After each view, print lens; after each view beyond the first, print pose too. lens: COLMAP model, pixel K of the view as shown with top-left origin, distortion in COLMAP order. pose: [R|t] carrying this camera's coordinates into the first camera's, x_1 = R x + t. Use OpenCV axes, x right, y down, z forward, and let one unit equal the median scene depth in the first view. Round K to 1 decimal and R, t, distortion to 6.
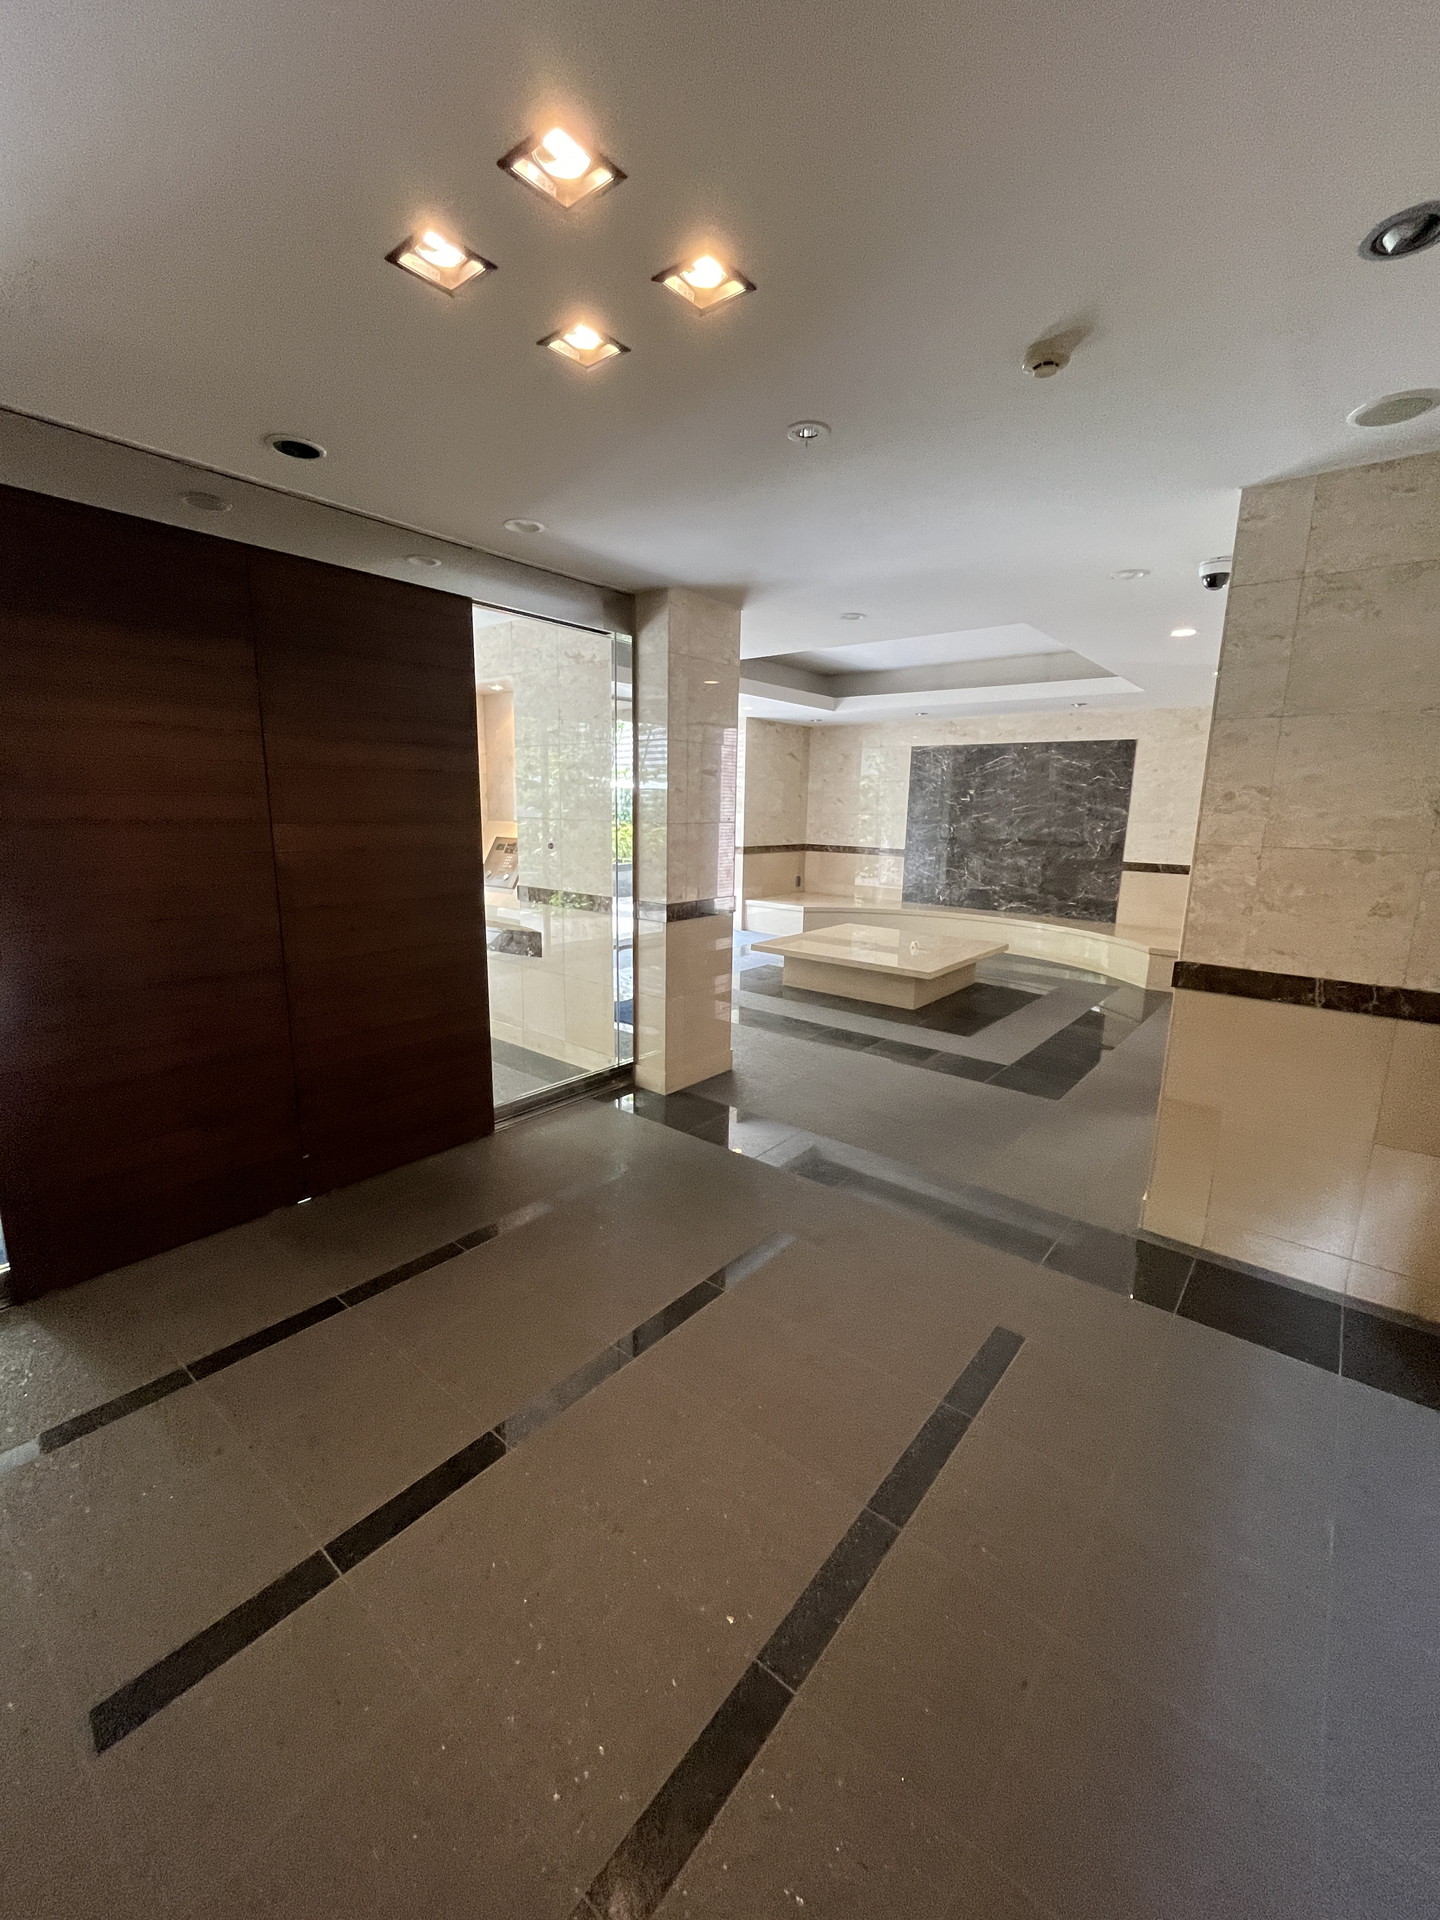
lens RADIAL K [[781.6, 0, 720.0], [0, 781.6, 960.0], [0, 0, 1]] dist [-0.001626, -0.000689]
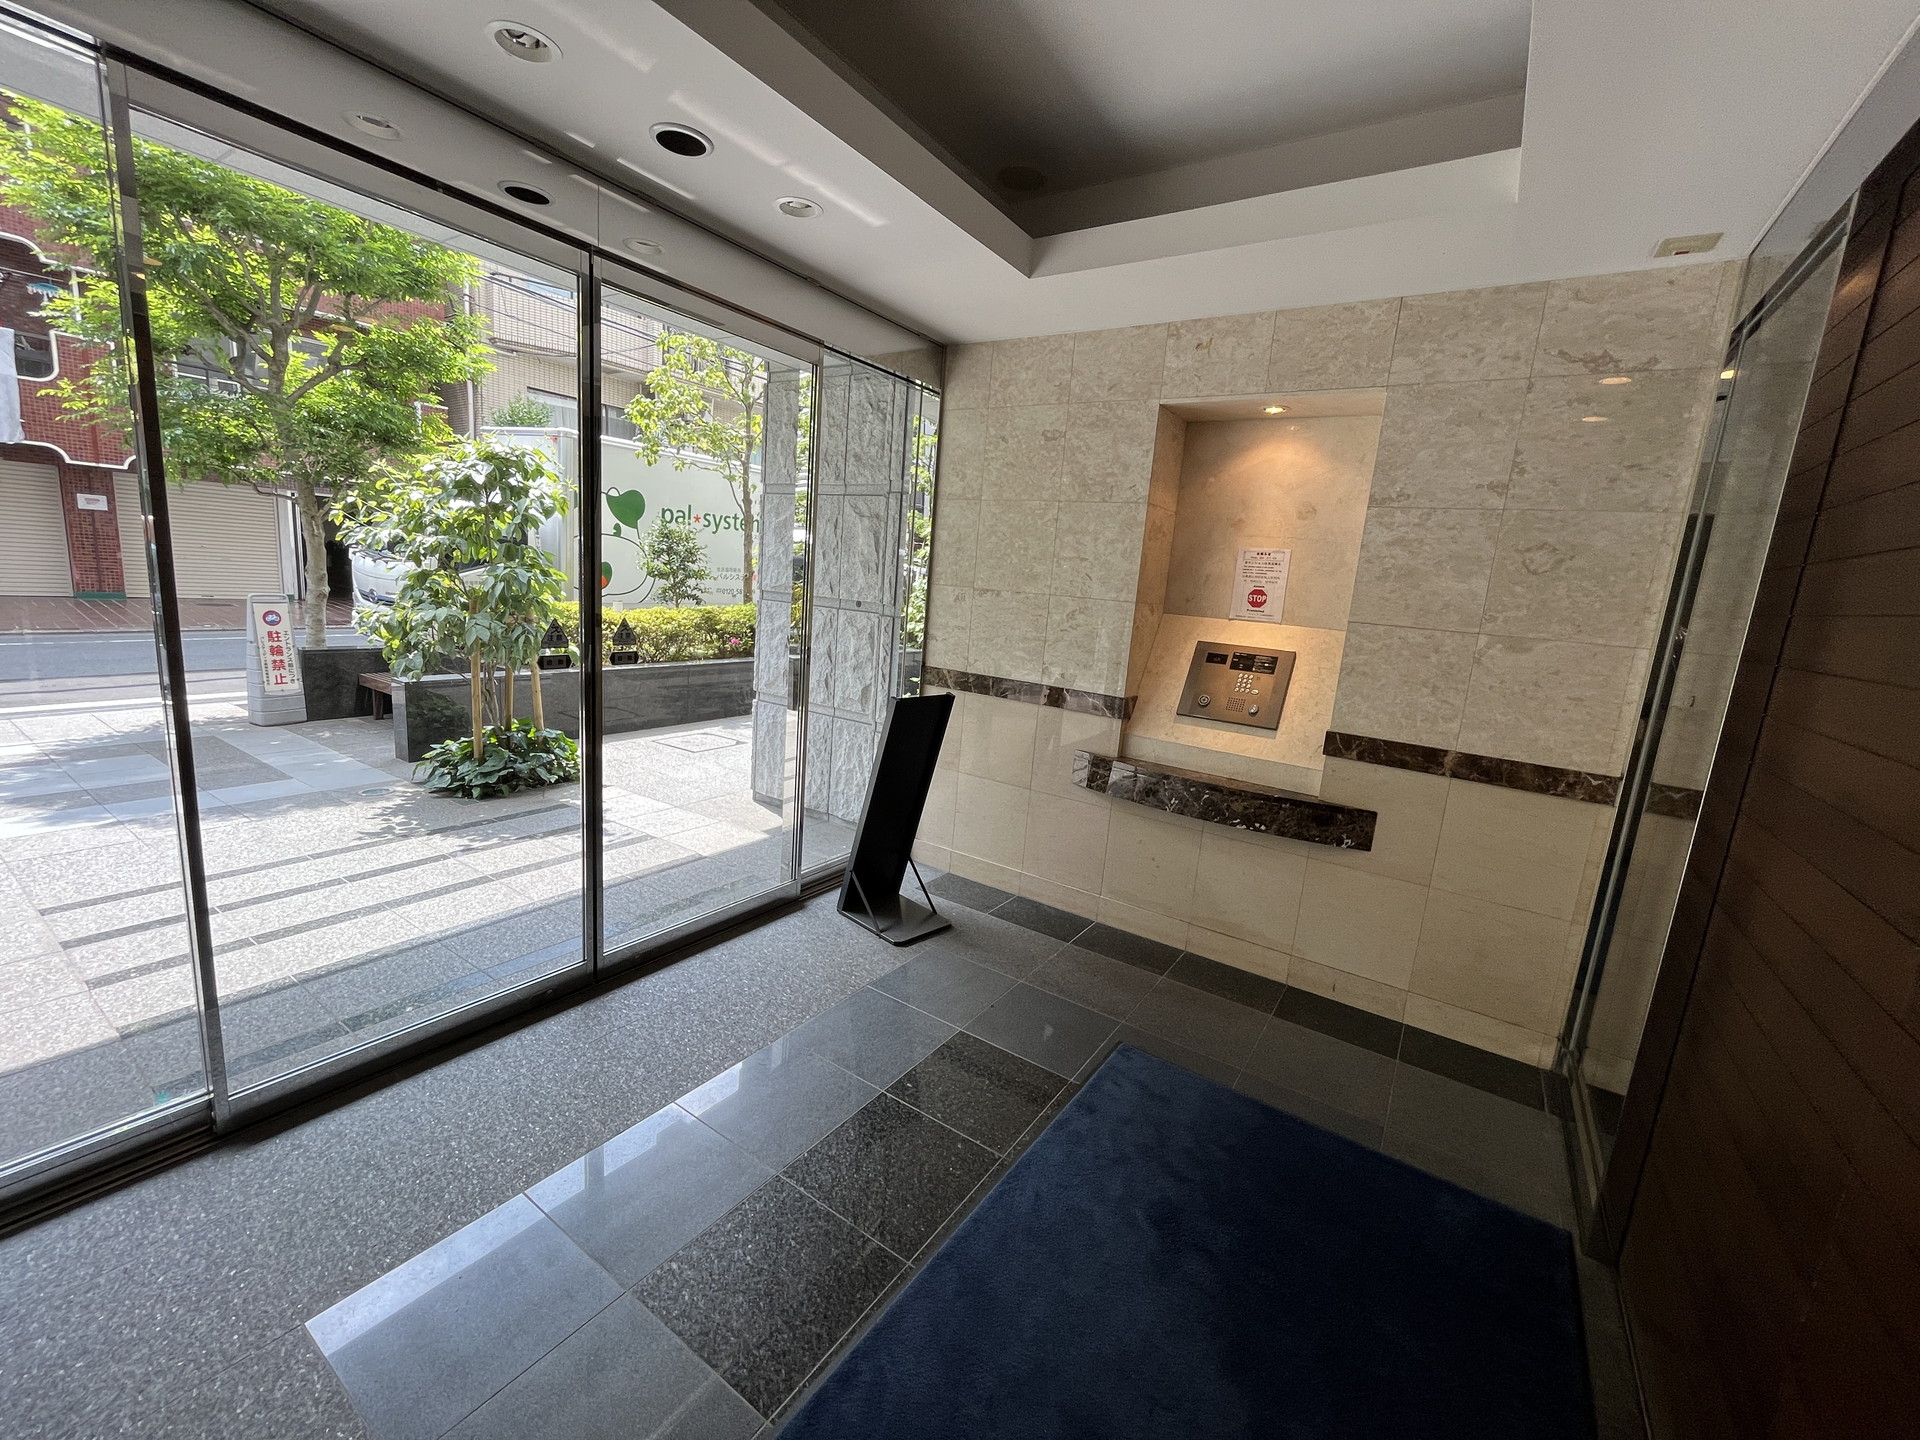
lens RADIAL K [[781.6, 0, 960.0], [0, 781.6, 720.0], [0, 0, 1]] dist [-0.001626, -0.000689]
pose [[0.994649, 0.027506, 0.099578, -0.610936], [-0.027801, 0.999612, 0.001579, -0.098005], [-0.099496, -0.004339, 0.995028, 0.417082]]
